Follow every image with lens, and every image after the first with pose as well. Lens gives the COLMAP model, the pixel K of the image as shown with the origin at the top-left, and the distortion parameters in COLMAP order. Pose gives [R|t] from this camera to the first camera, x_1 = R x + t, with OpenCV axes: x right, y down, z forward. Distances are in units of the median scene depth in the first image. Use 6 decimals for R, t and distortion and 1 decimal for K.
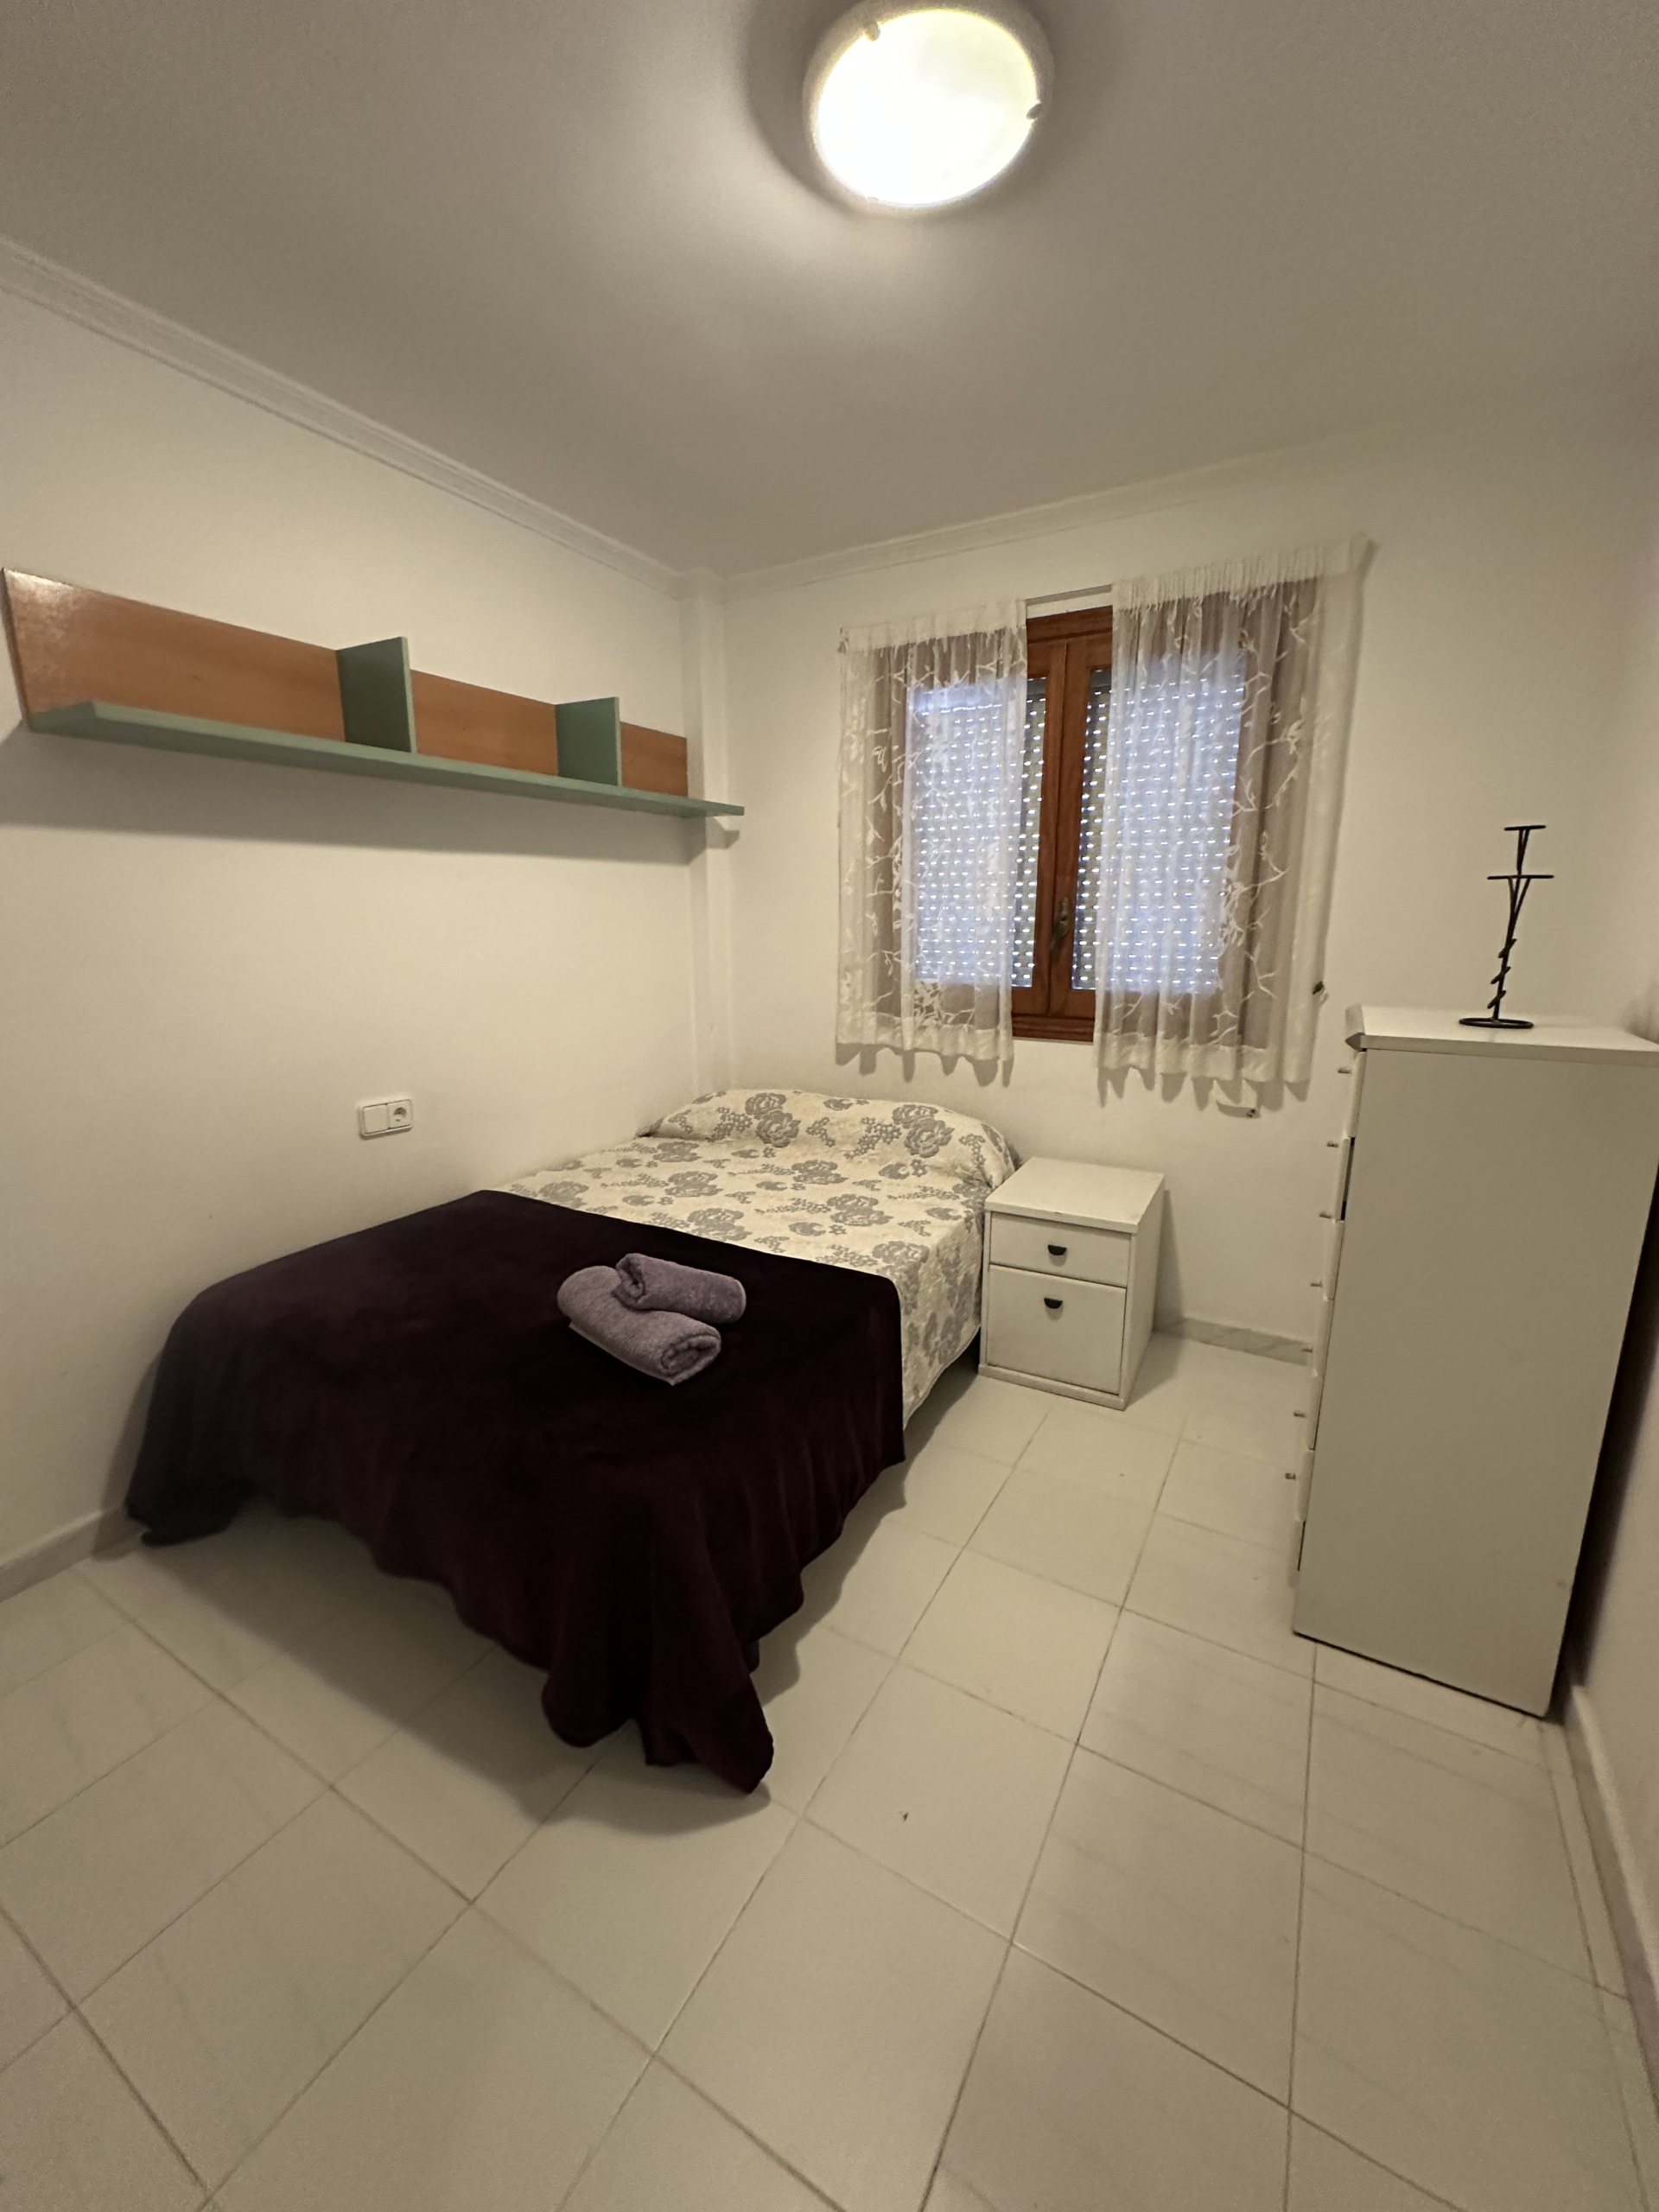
lens RADIAL K [[883.7, 0, 830.7], [0, 883.7, 1104.9], [0, 0, 1]] dist [-0.002776, 0.000266]
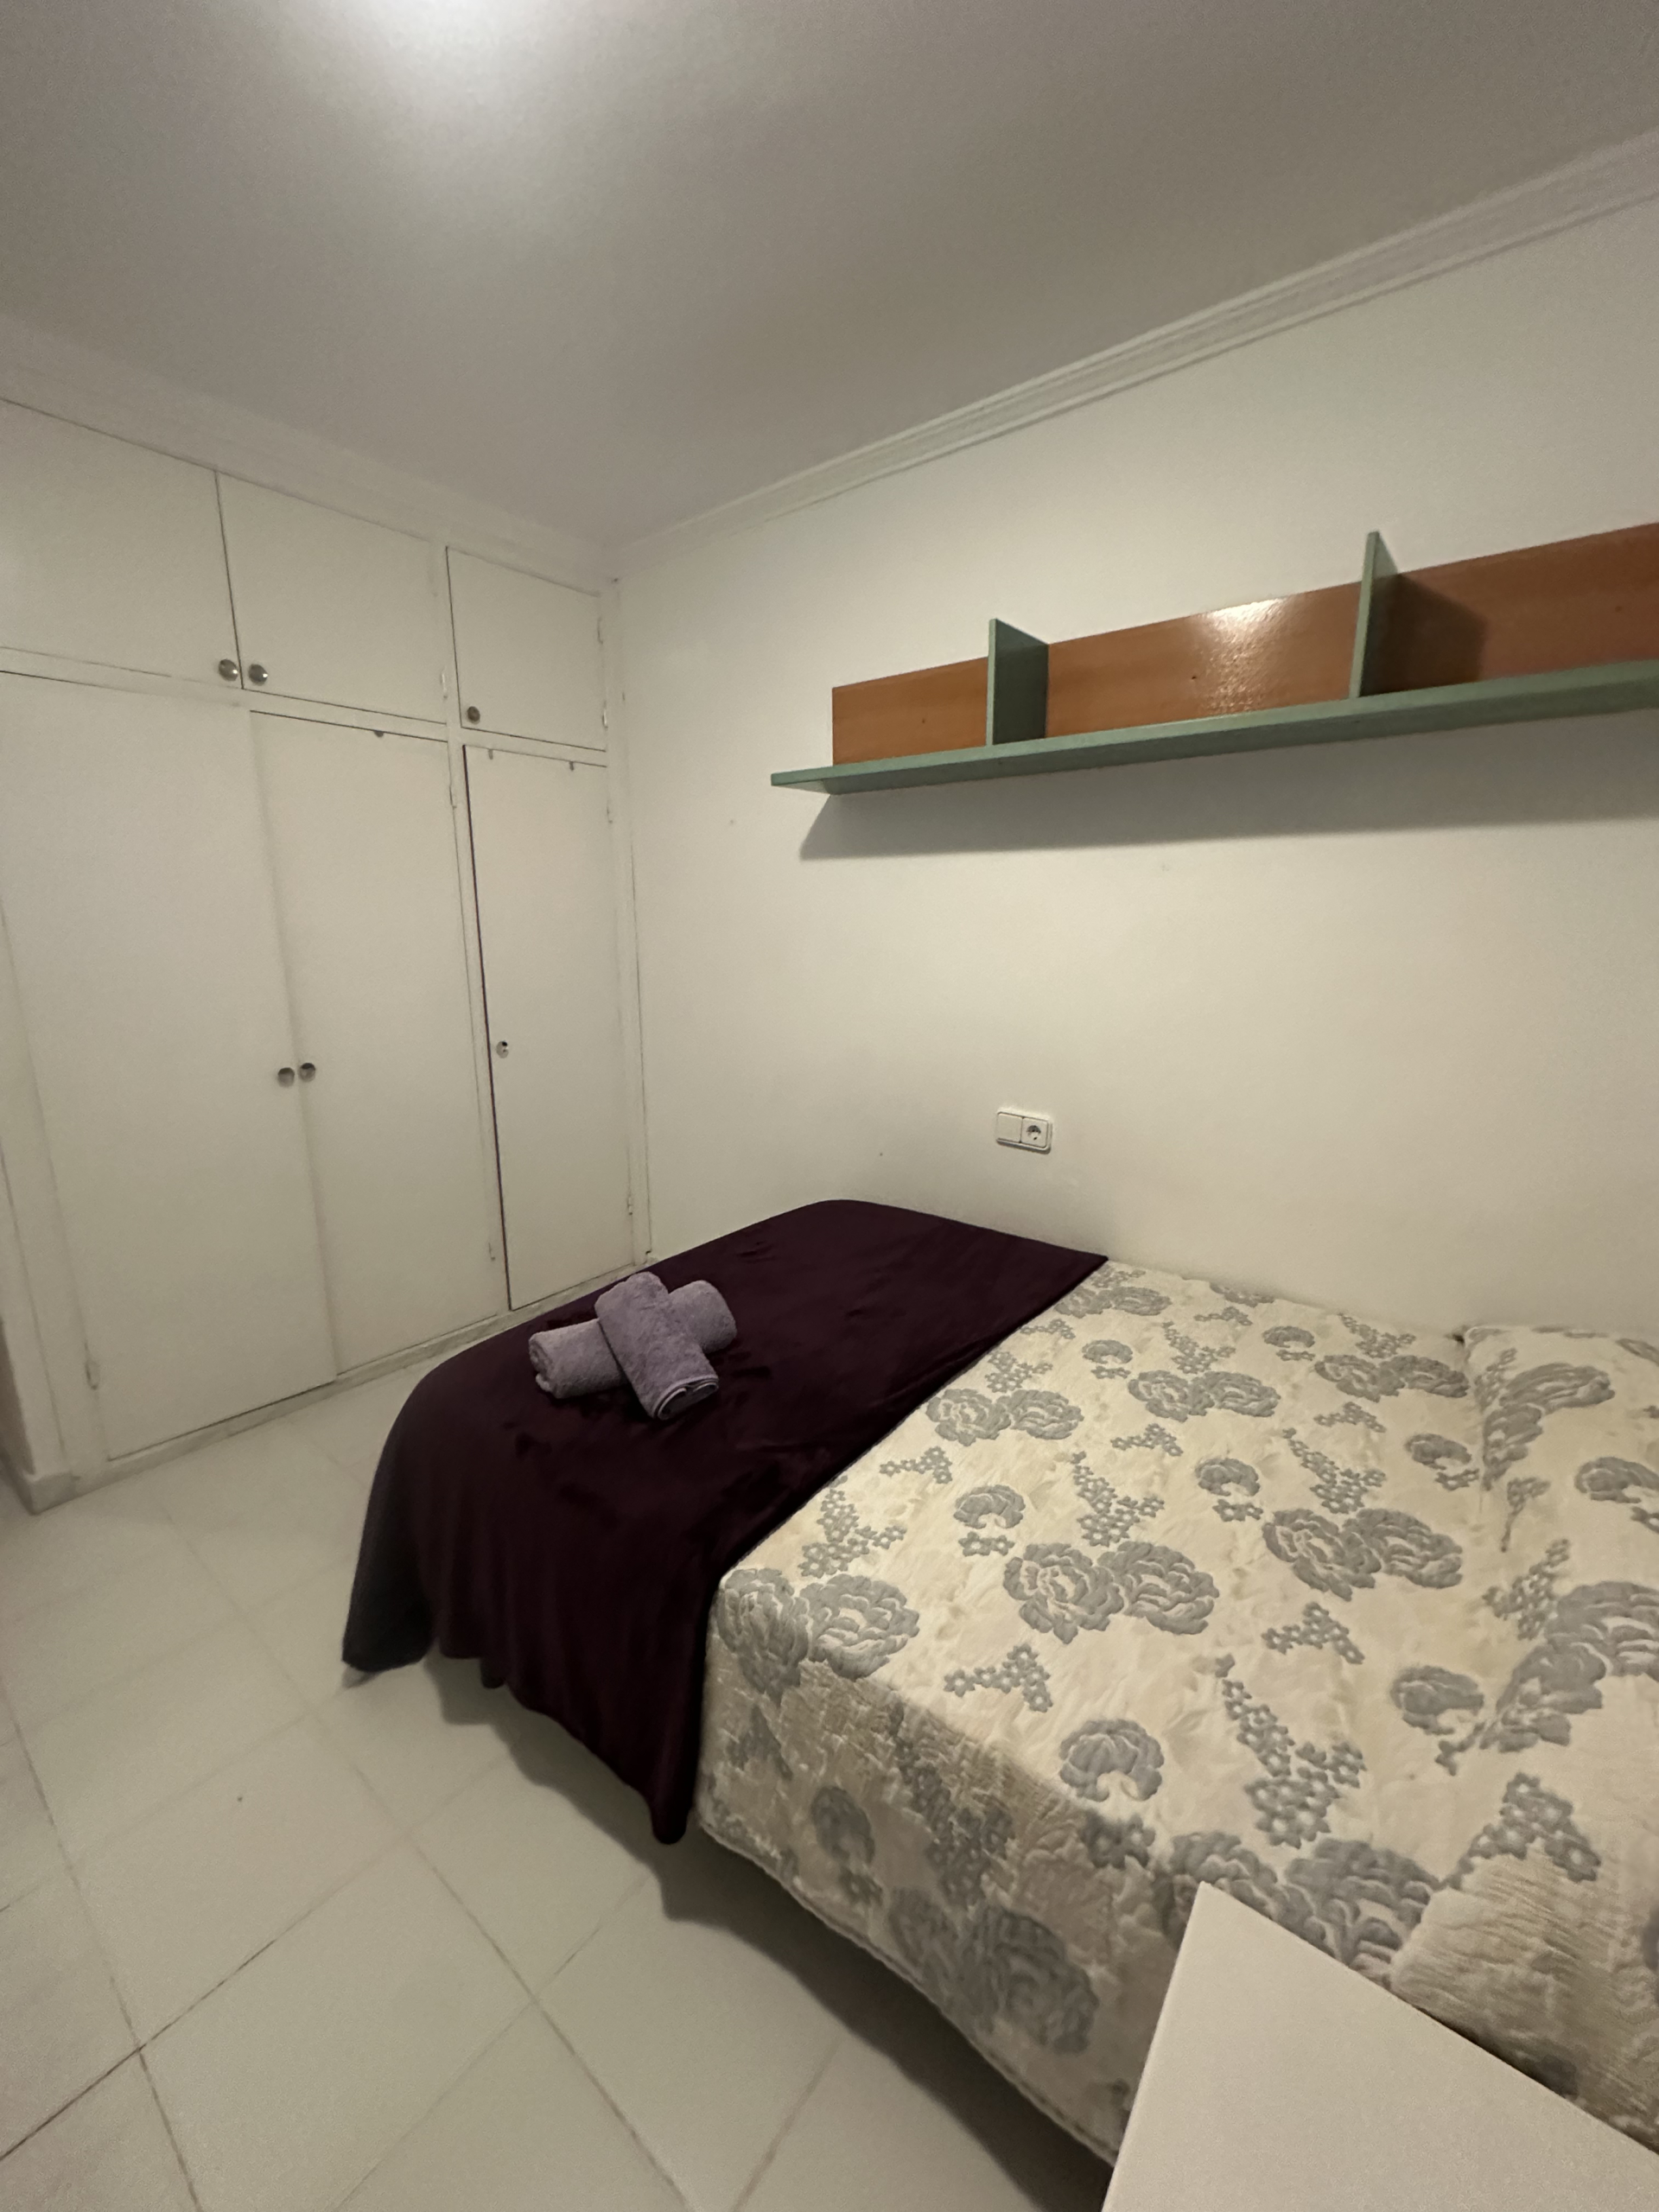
lens RADIAL K [[885.9, 0, 825.1], [0, 885.9, 1105.3], [0, 0, 1]] dist [-0.003803, 0.000117]
pose [[-0.162819, 0.211425, -0.963737, 0.436315], [-0.207893, 0.947491, 0.242984, -0.193194], [0.964505, 0.239917, -0.110316, 0.855593]]
